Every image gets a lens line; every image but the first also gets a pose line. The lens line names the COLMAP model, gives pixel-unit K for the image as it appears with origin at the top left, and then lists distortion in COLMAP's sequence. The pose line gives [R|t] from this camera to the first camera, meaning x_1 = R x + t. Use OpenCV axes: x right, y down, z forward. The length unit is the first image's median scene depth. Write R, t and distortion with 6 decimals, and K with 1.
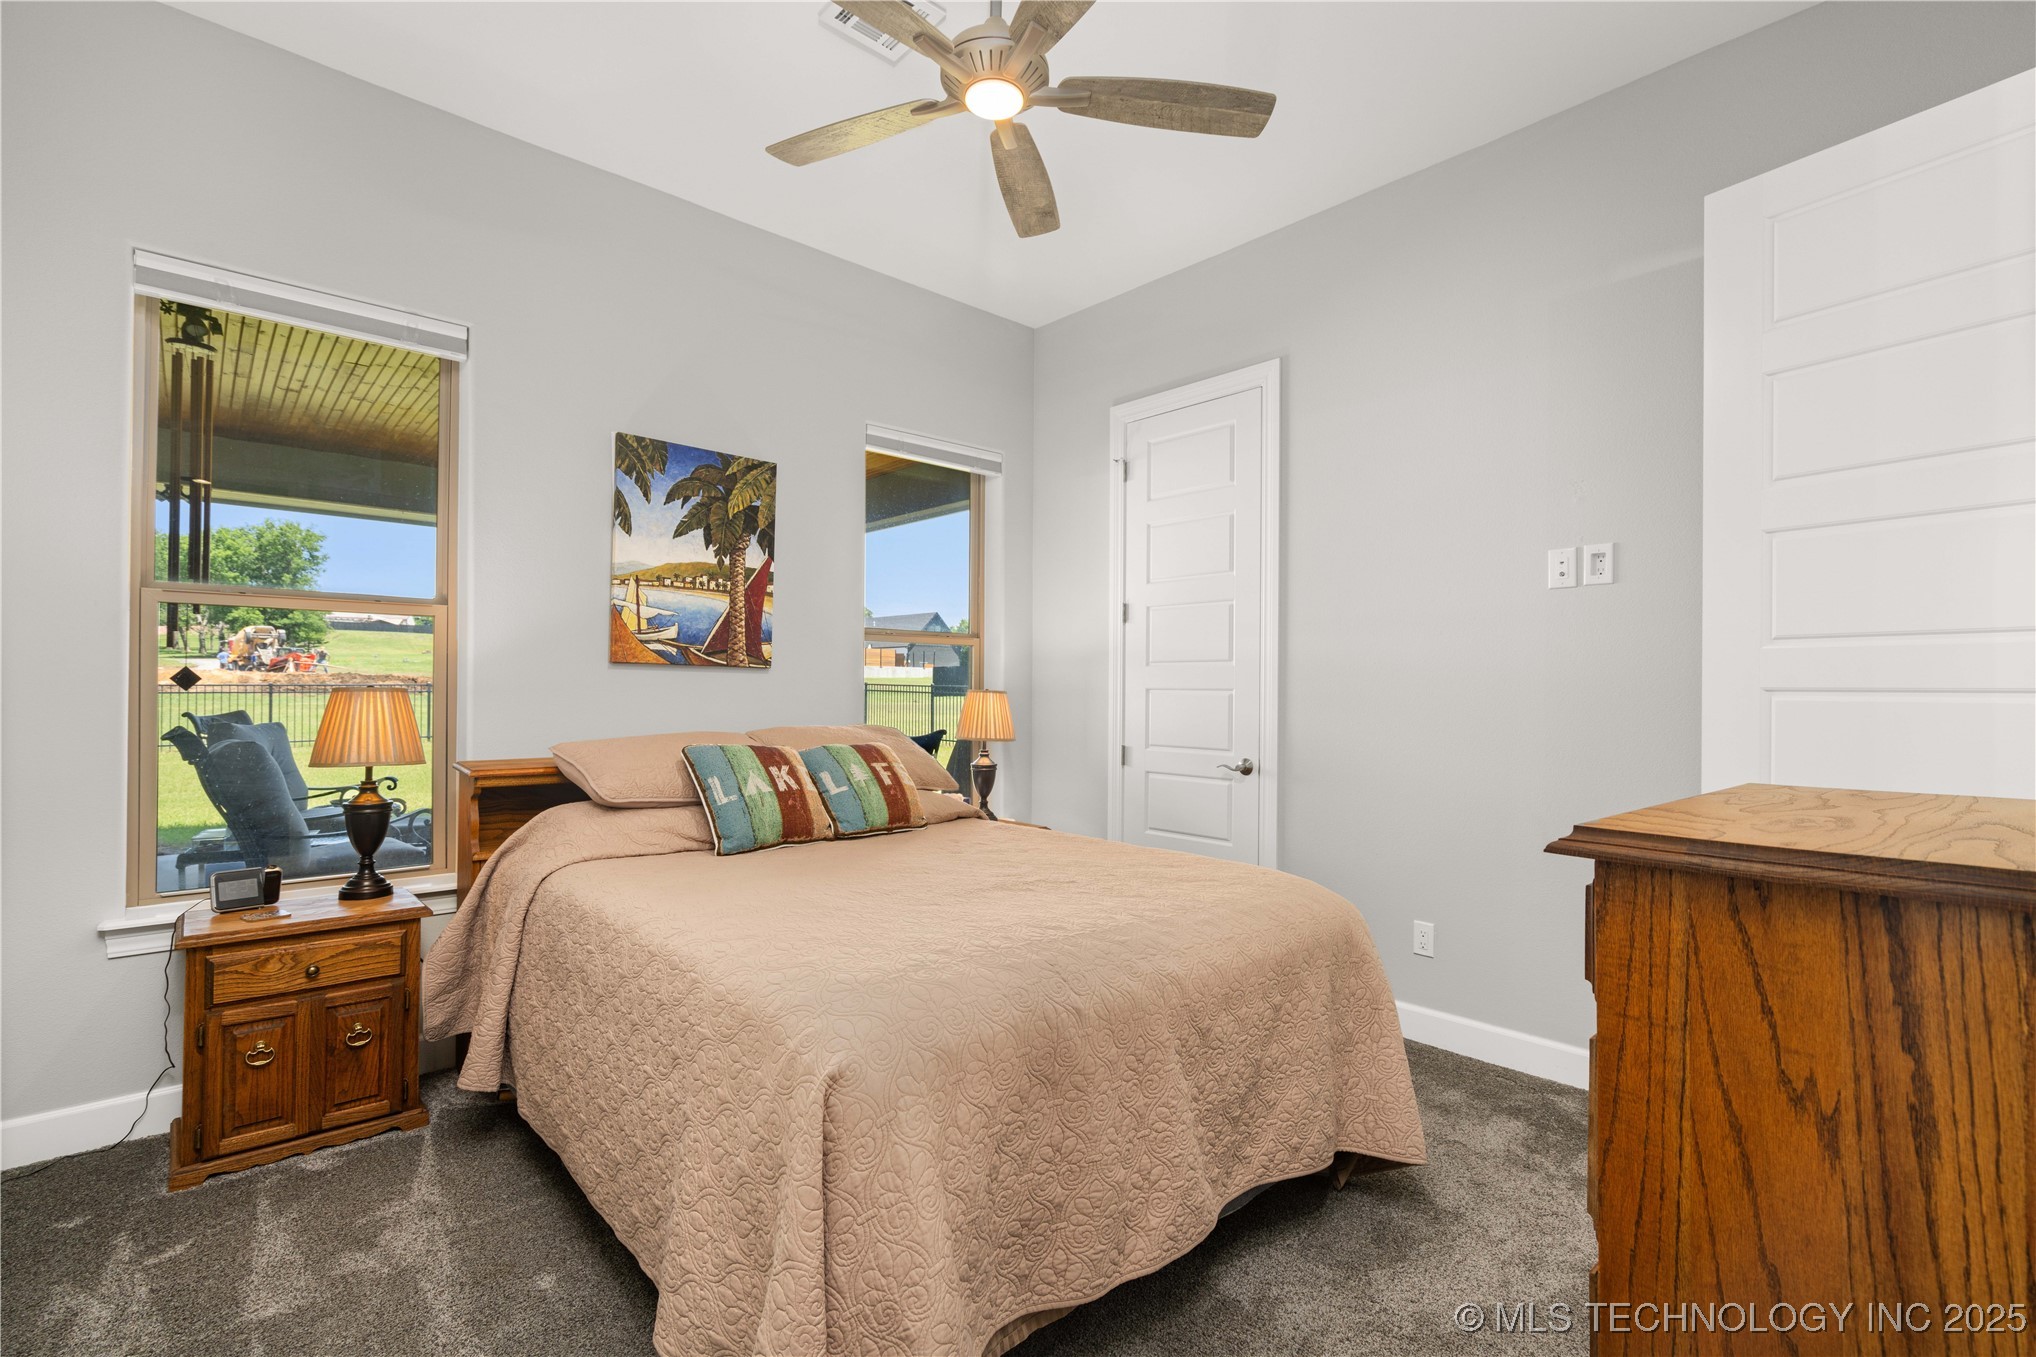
lens RADIAL K [[923.3, 0, 1019.1], [0, 923.3, 708.4], [0, 0, 1]] dist [-0.008996, 0.000982]
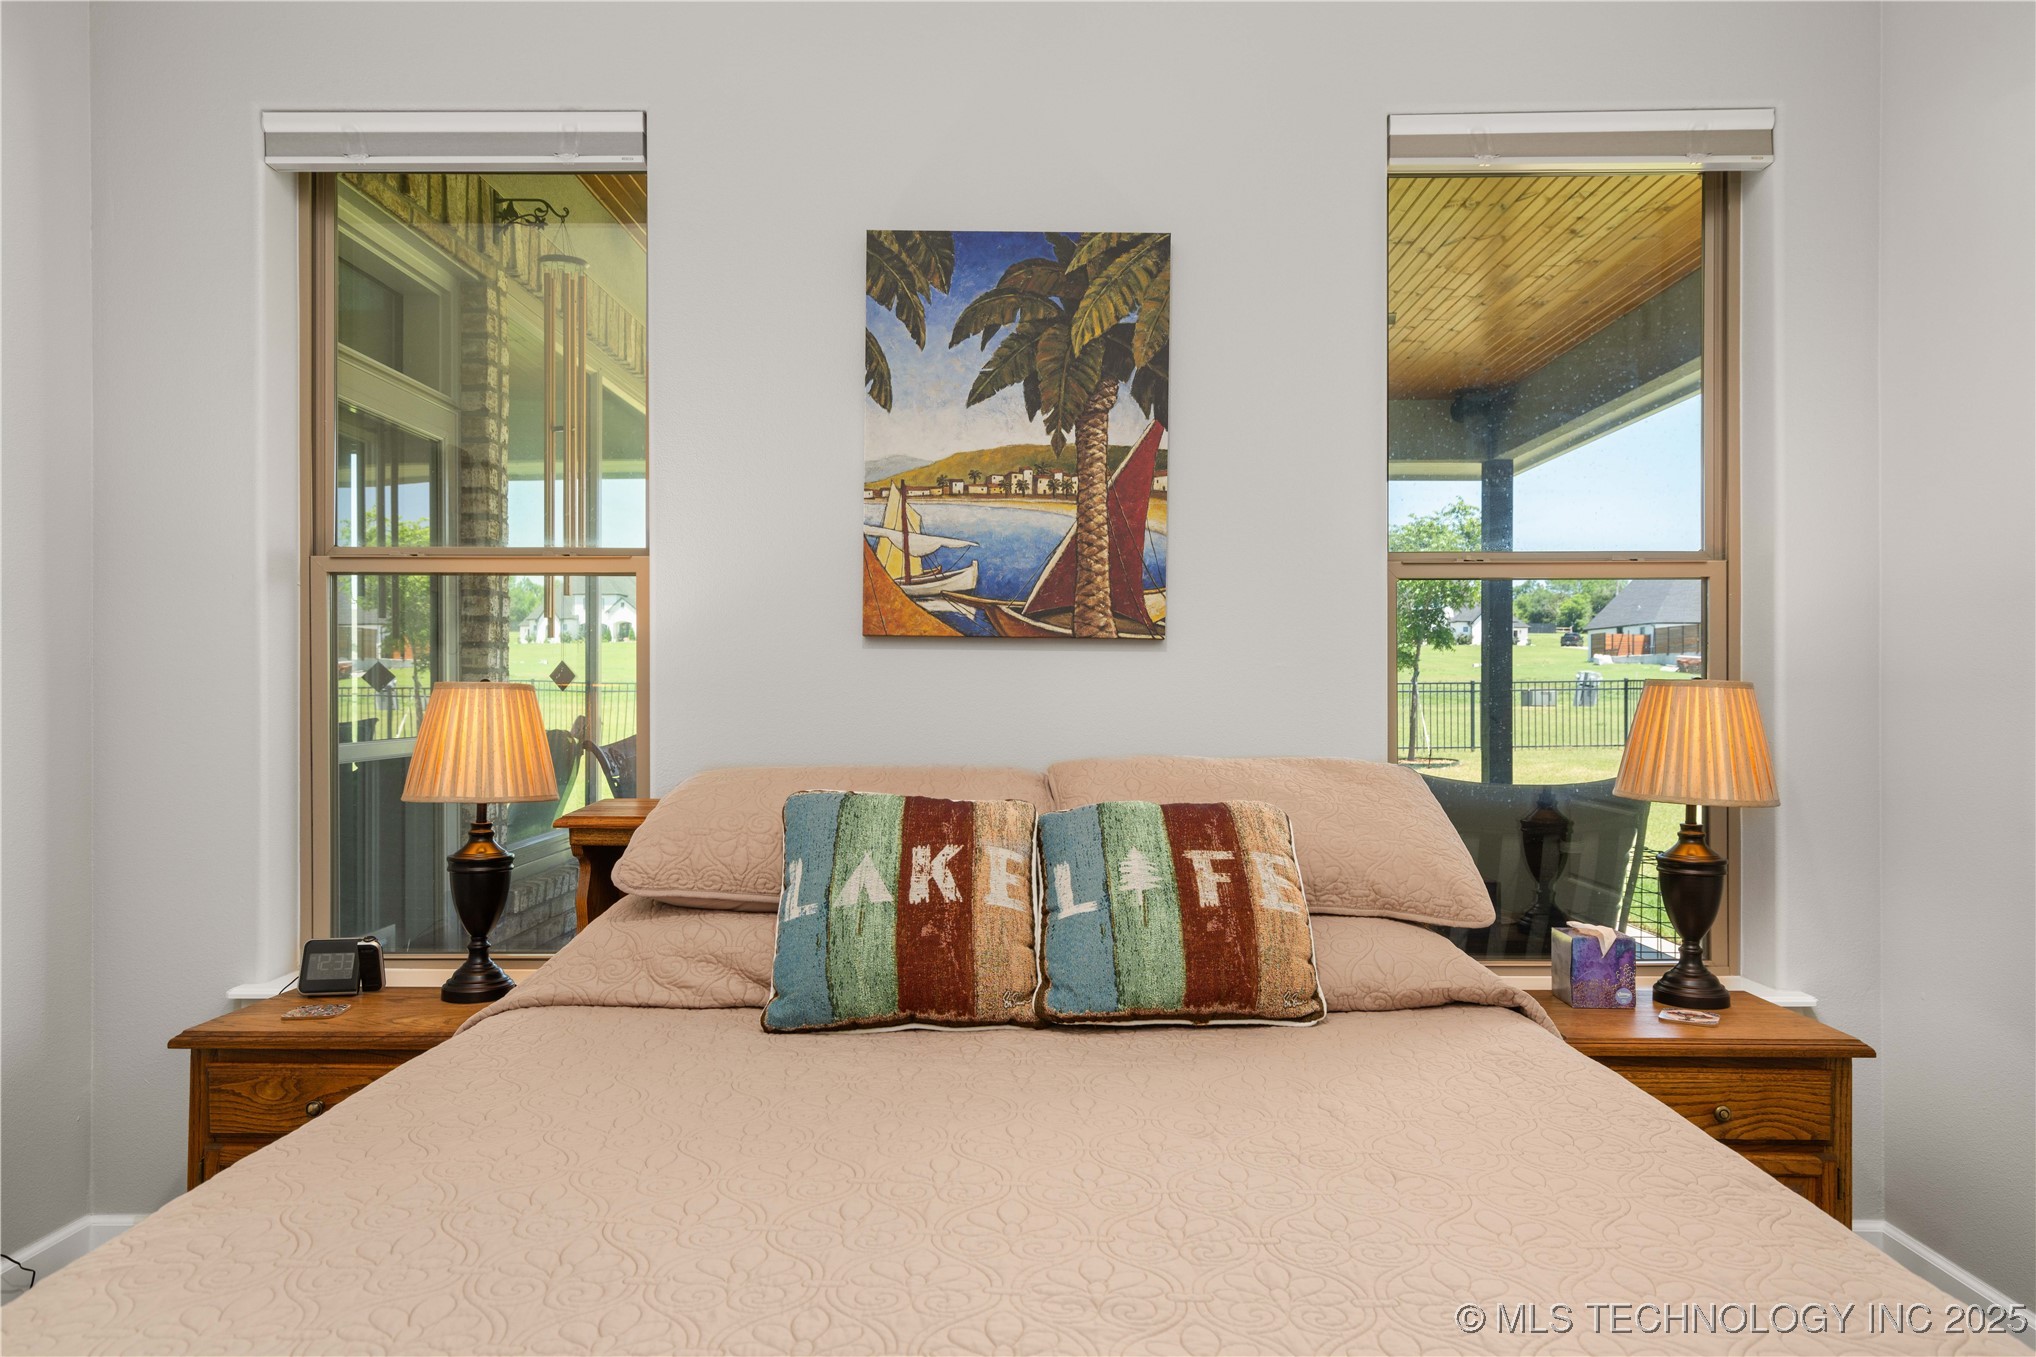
lens RADIAL K [[1280.7, 0, 1021.2], [0, 1280.7, 705.0], [0, 0, 1]] dist [0.009438, 0.000744]
pose [[0.734081, 0.001312, -0.679061, 0.164541], [-0.007364, 0.999955, -0.006028, -0.002983], [0.679022, 0.009426, 0.734057, 0.462438]]
